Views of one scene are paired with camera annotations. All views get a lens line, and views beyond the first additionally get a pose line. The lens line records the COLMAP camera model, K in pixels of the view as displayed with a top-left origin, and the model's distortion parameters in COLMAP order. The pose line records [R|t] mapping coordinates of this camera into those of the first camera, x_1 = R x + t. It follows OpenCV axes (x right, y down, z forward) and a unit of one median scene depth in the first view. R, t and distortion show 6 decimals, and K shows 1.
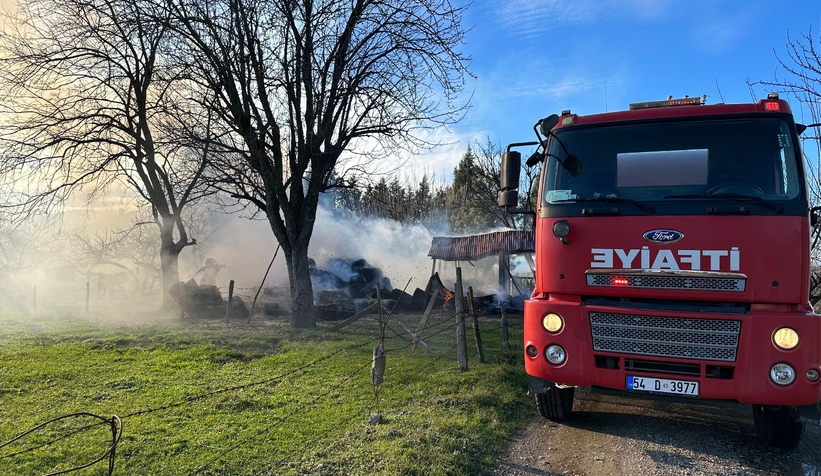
lens RADIAL K [[583.1, 0, 410.5], [0, 583.1, 238.0], [0, 0, 1]] dist [-0.000931, -0.000549]
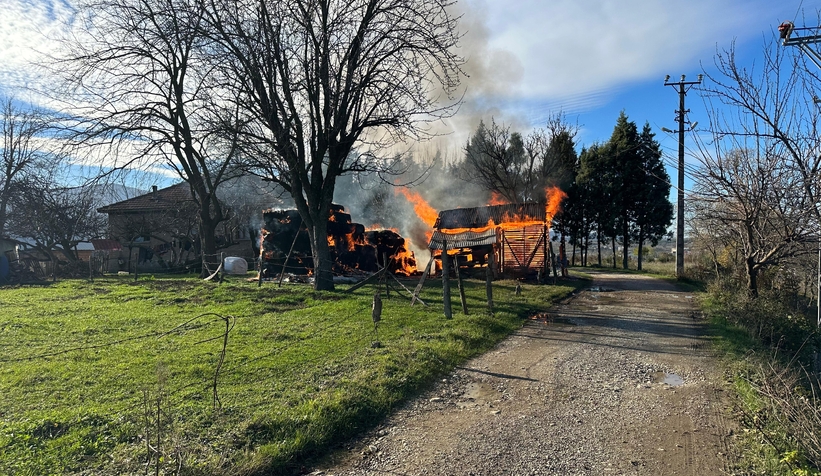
lens RADIAL K [[583.1, 0, 410.5], [0, 583.1, 238.0], [0, 0, 1]] dist [-0.000931, -0.000549]
pose [[0.999447, -0.004182, -0.033001, 0.030475], [0.005768, 0.998825, 0.048110, -0.008382], [0.032761, -0.048273, 0.998297, -0.168213]]
